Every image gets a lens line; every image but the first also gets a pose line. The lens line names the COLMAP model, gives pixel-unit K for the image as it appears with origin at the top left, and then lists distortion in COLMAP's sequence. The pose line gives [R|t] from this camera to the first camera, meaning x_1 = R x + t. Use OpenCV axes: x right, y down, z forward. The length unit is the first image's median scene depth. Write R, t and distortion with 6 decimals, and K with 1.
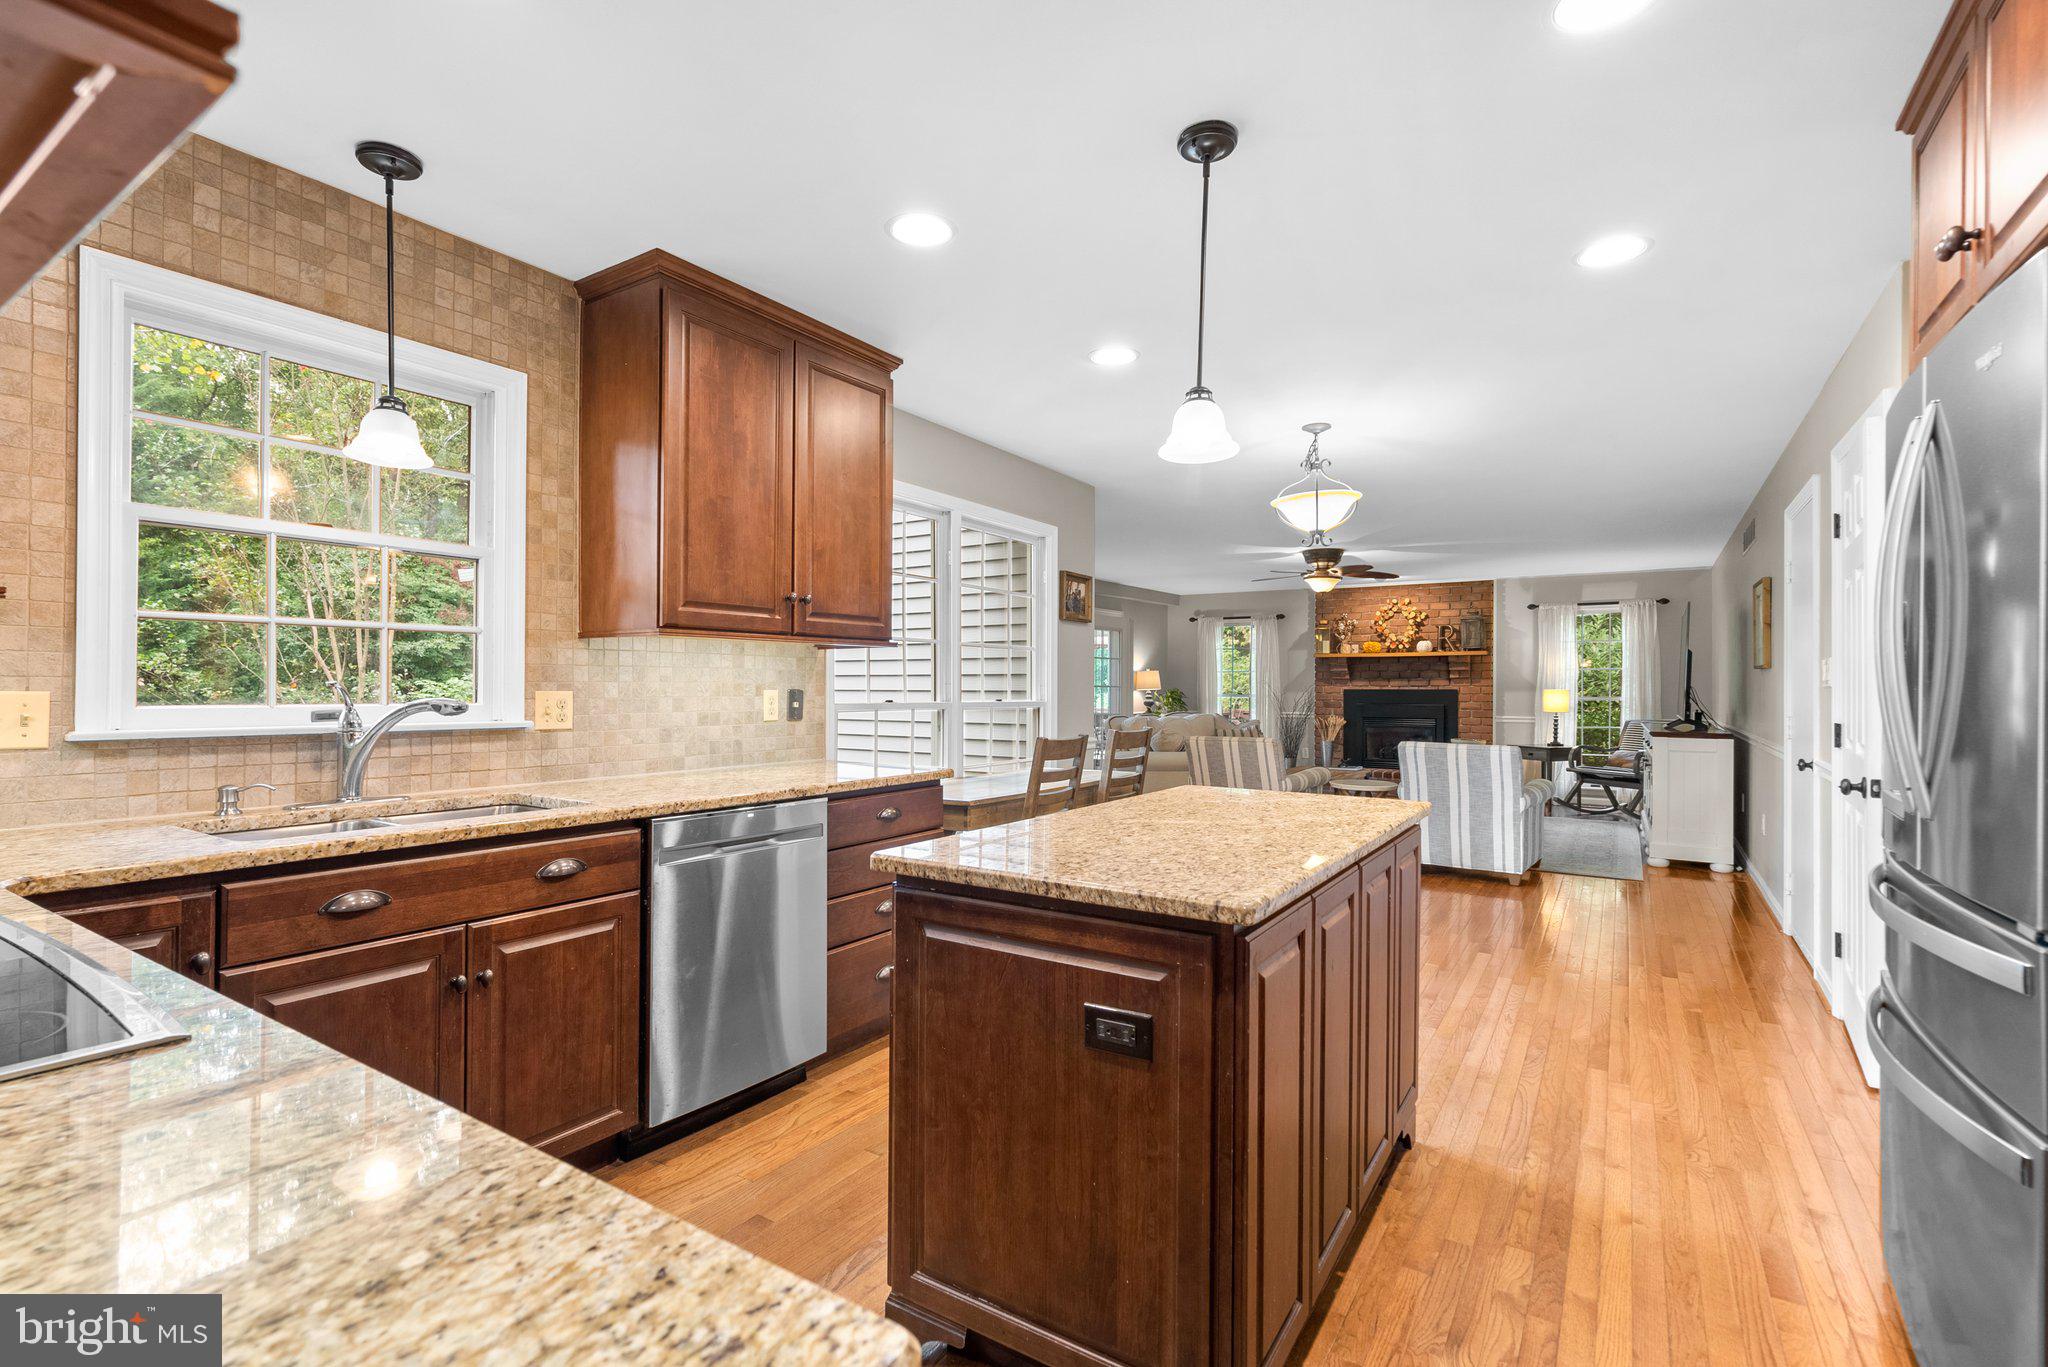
lens RADIAL K [[946.5, 0, 1024.0], [0, 946.5, 683.5], [0, 0, 1]] dist [-0.000642, 0.000093]
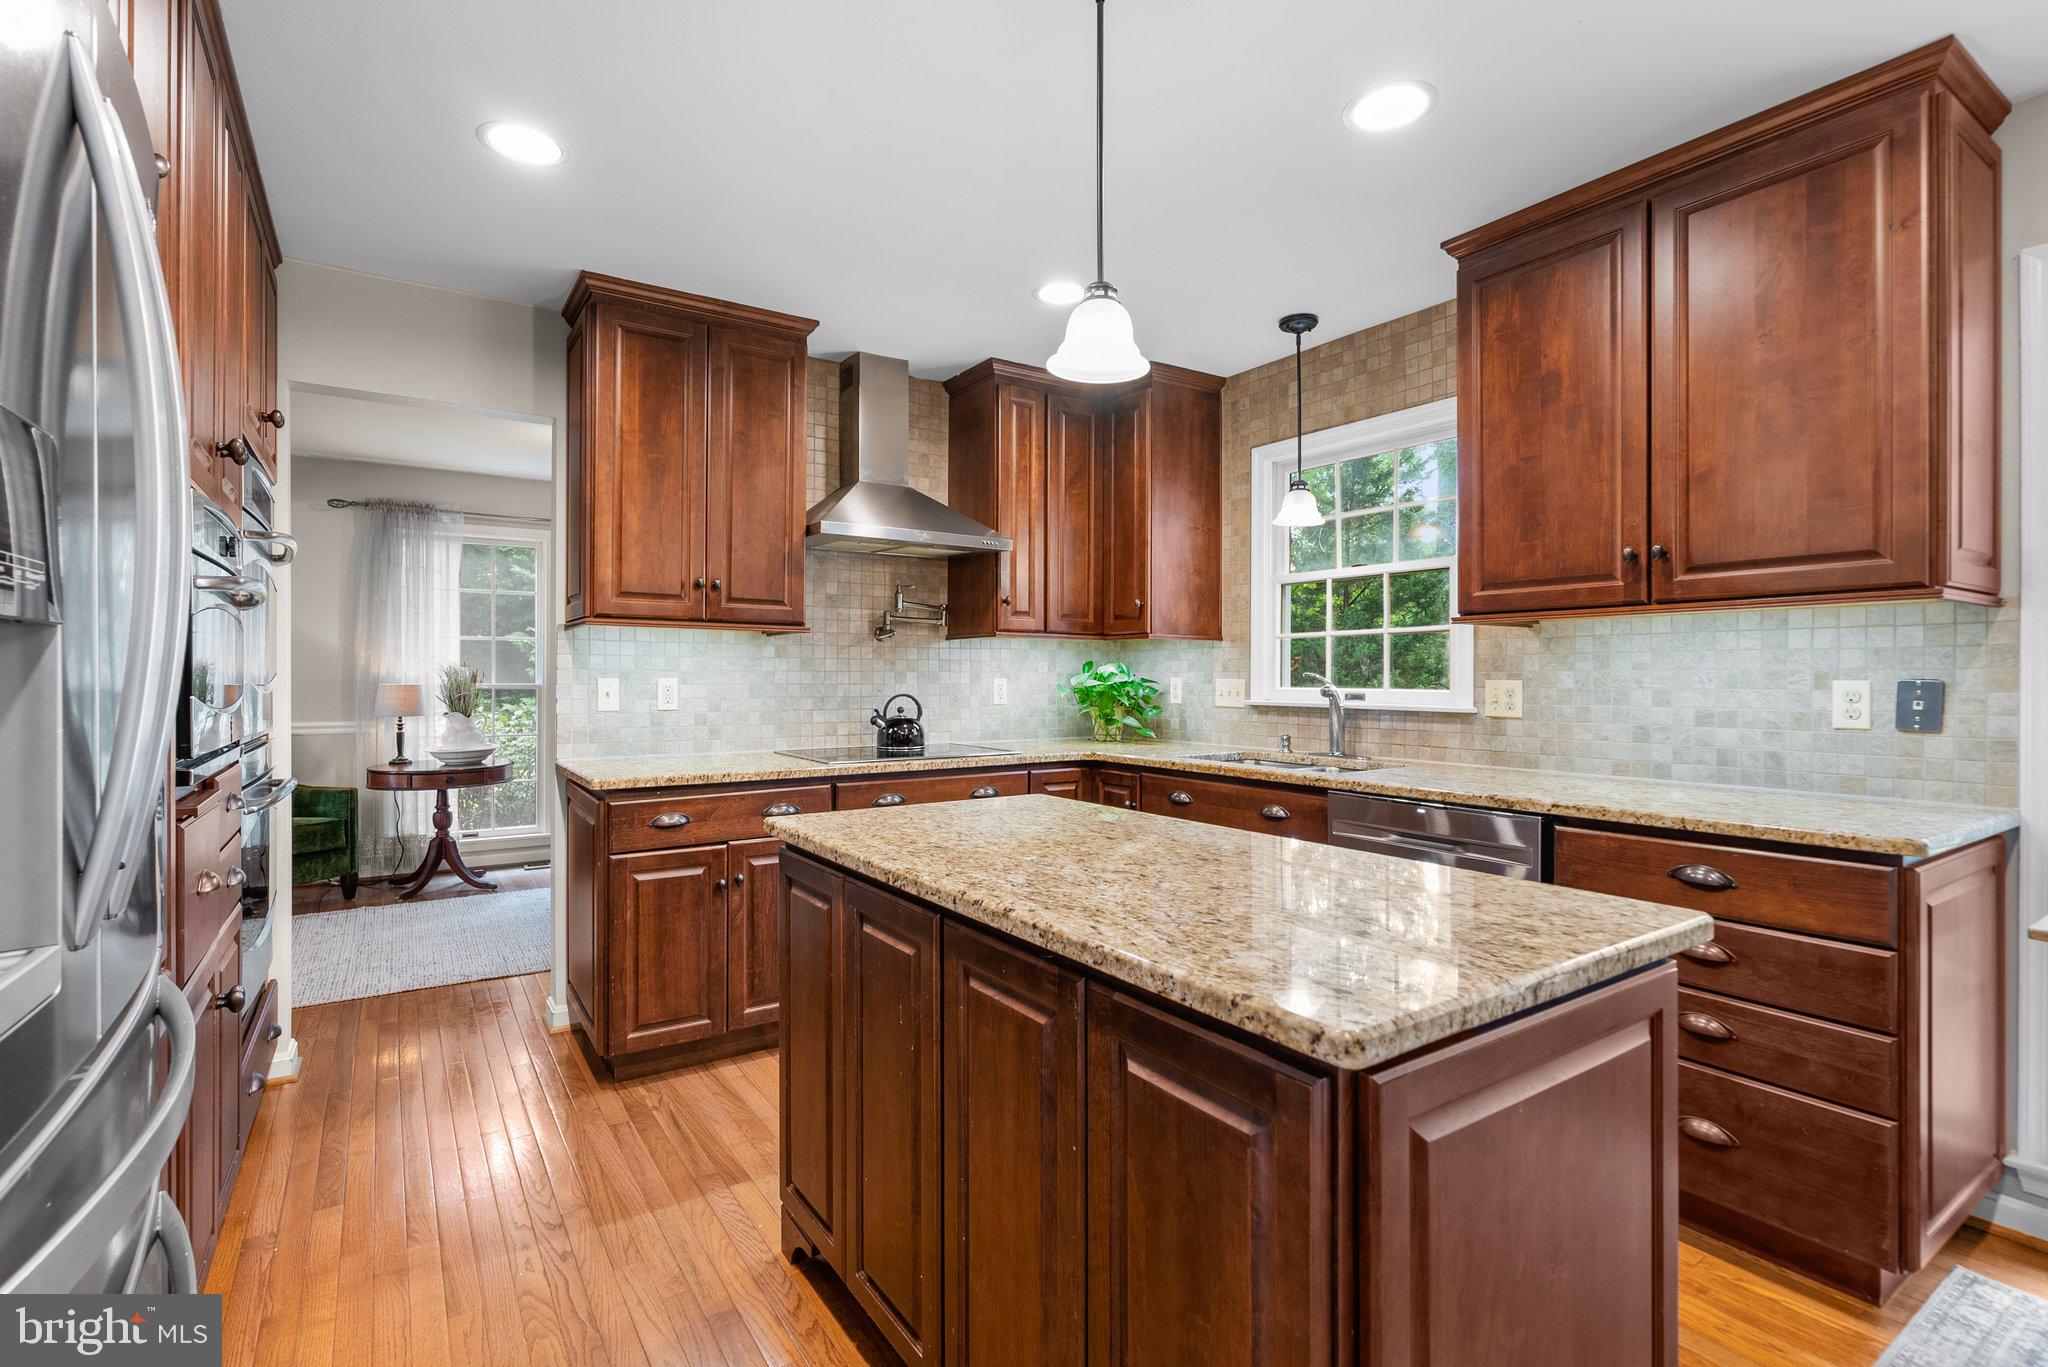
lens RADIAL K [[960.4, 0, 1025.0], [0, 960.4, 671.9], [0, 0, 1]] dist [-0.002292, 0.000082]
pose [[-0.395398, -0.009121, -0.918464, 0.672613], [0.000353, 0.999949, -0.010082, 0.009087], [0.918510, -0.004310, -0.395375, 0.916928]]
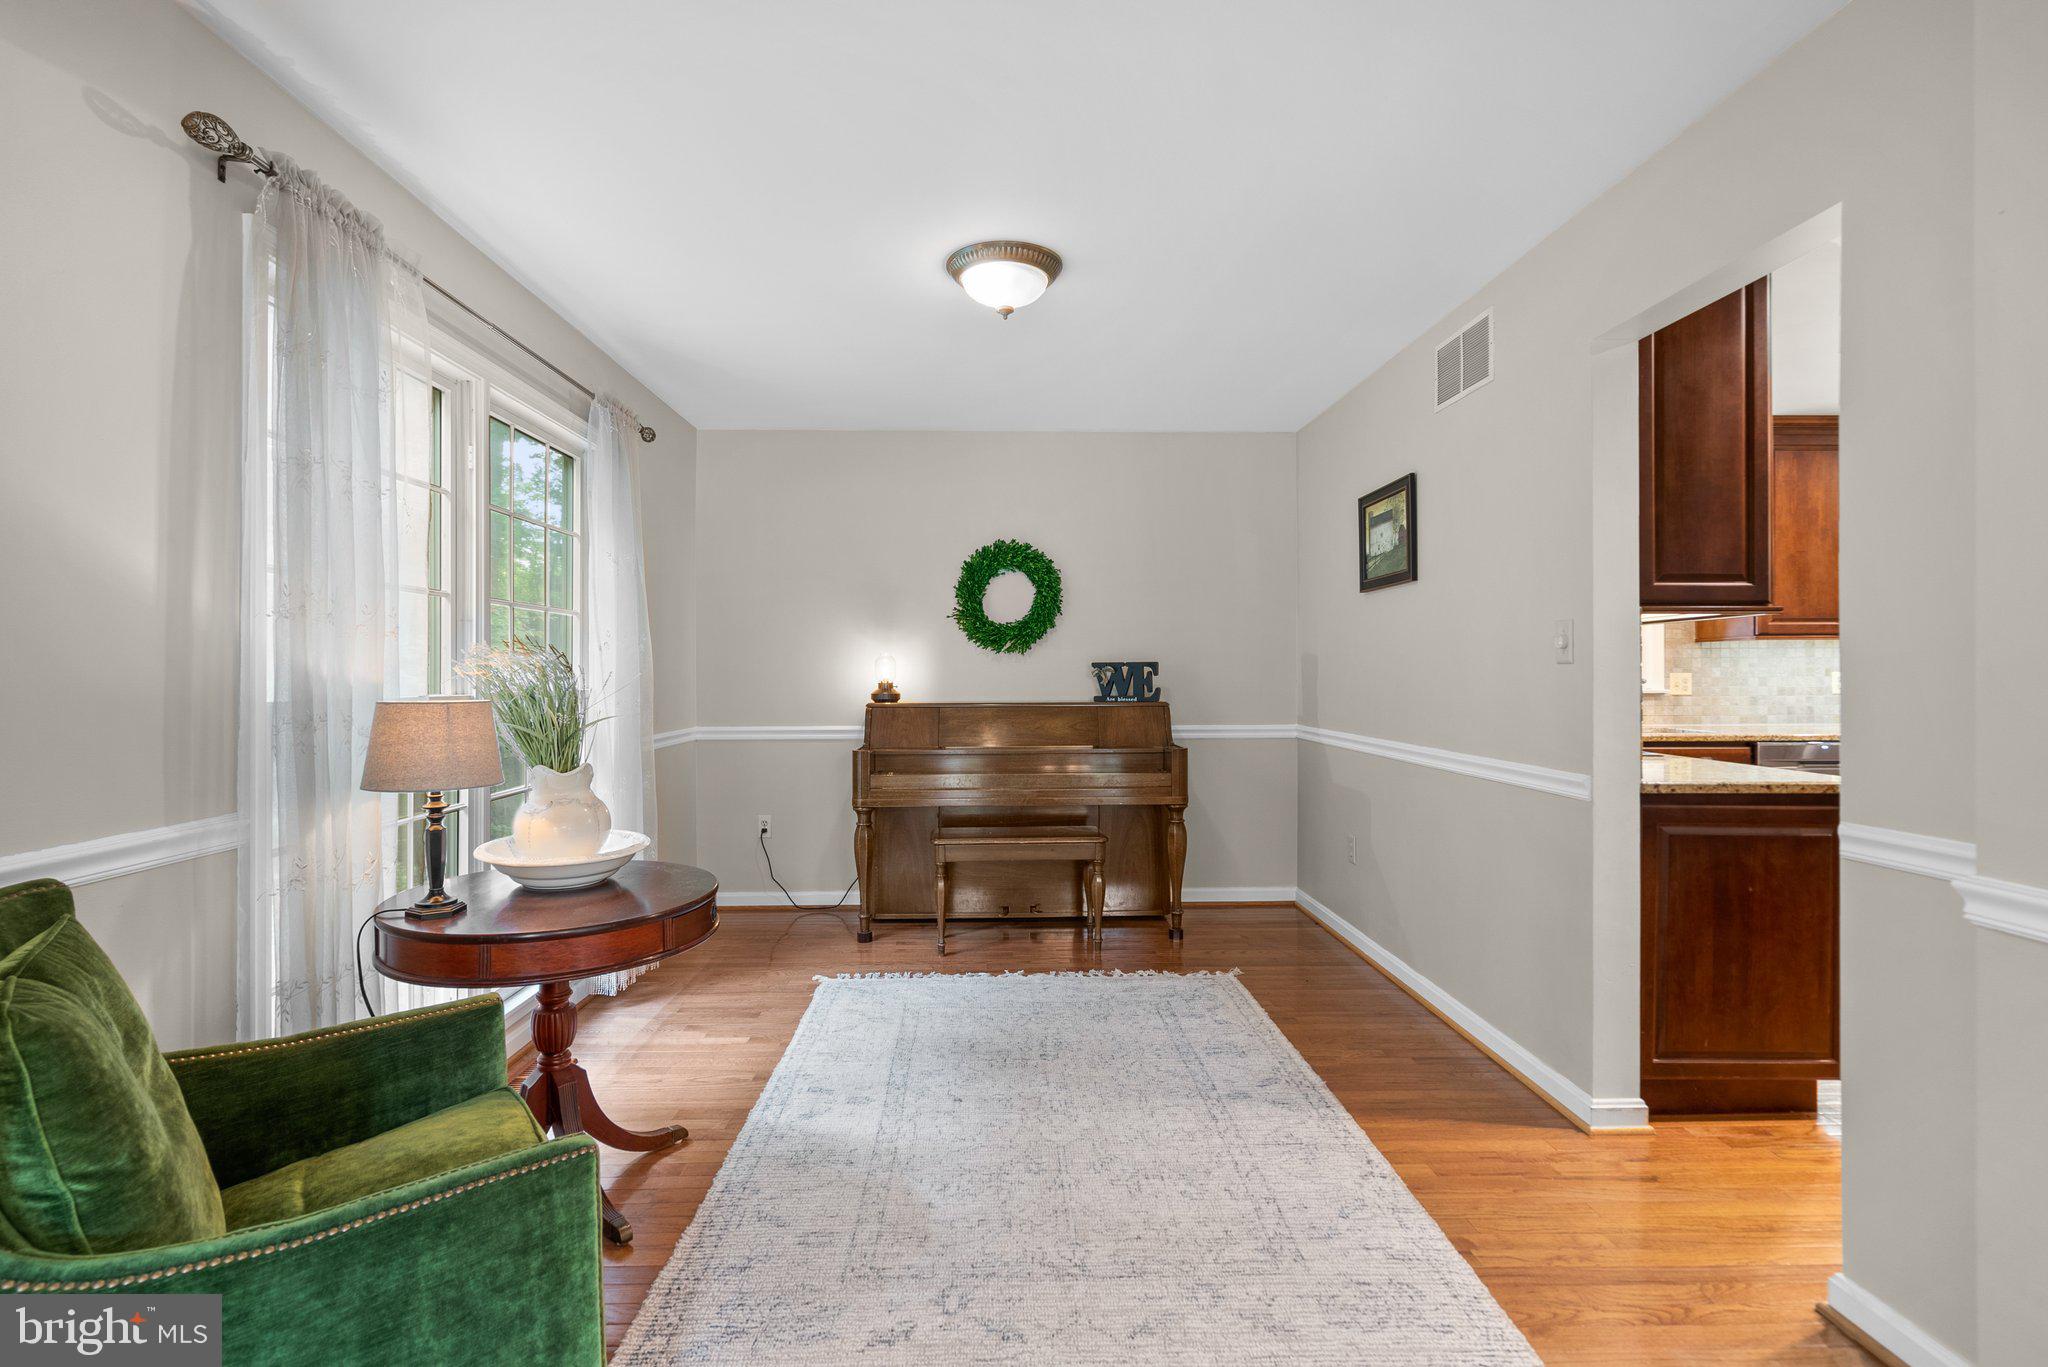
lens RADIAL K [[918.8, 0, 1018.5], [0, 918.8, 669.7], [0, 0, 1]] dist [0.001230, 0.000393]
pose [[0.558686, -0.007275, -0.829347, 0.229418], [0.008831, 0.999957, -0.002823, -0.004290], [0.829332, -0.005747, 0.558726, -0.958956]]
